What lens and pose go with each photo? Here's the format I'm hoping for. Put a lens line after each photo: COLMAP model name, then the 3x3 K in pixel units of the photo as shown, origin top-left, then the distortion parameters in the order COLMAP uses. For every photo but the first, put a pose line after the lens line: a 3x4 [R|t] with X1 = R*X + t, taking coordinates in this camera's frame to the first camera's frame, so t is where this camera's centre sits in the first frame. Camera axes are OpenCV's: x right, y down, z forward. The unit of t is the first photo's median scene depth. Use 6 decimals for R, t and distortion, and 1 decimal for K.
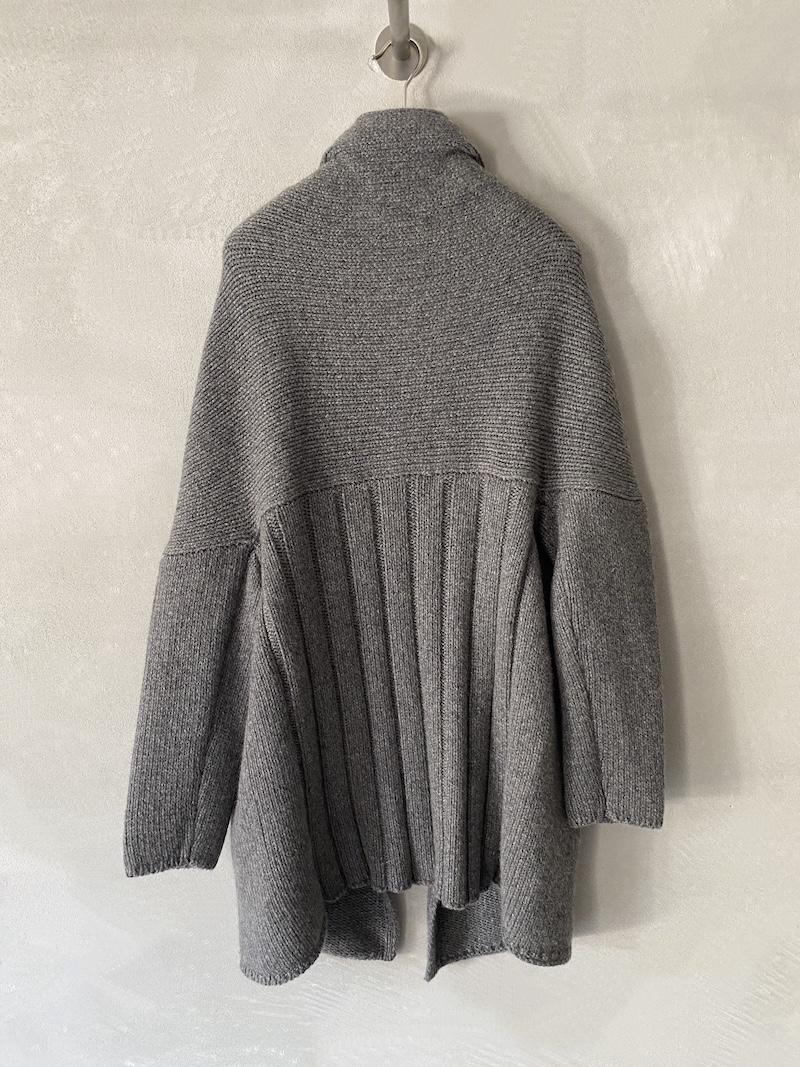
lens RADIAL K [[799.4, 0, 403.8], [0, 799.4, 537.3], [0, 0, 1]] dist [0.017630, -0.017887]
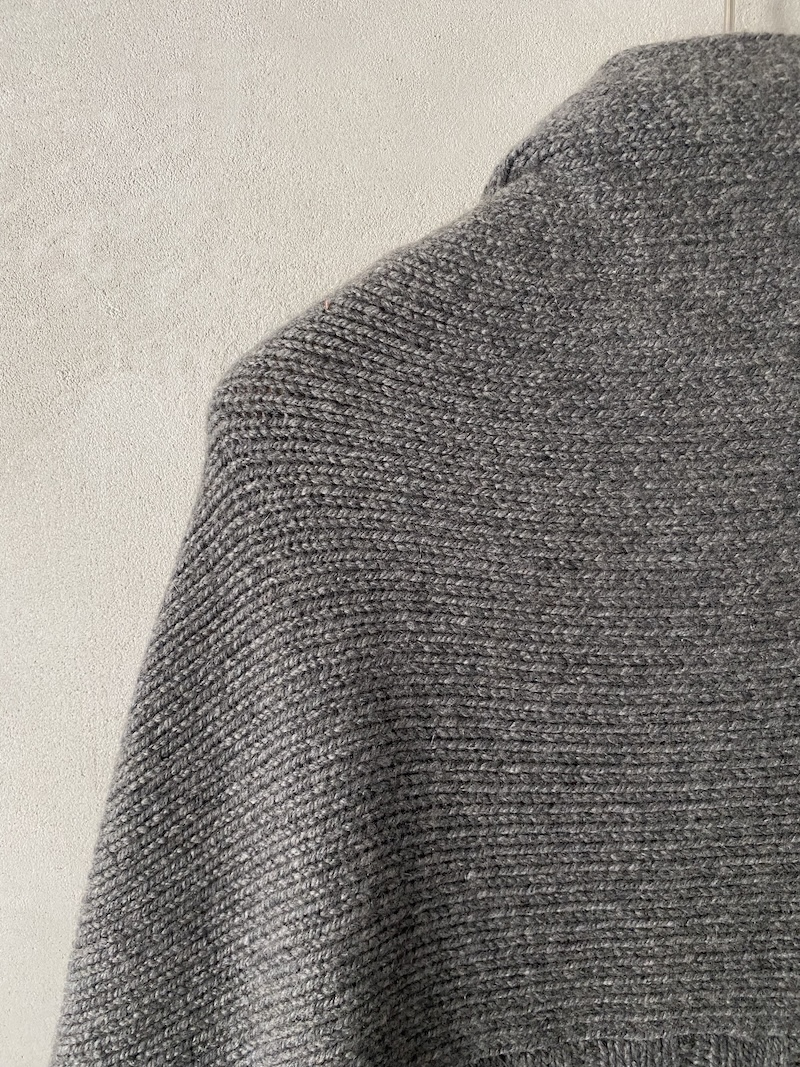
lens RADIAL K [[799.4, 0, 392.6], [0, 799.4, 519.6], [0, 0, 1]] dist [0.017630, -0.017887]
pose [[0.997803, 0.039581, -0.053135, -0.120752], [-0.044226, 0.995023, -0.089295, -0.280793], [0.049336, 0.091449, 0.994587, 0.647206]]
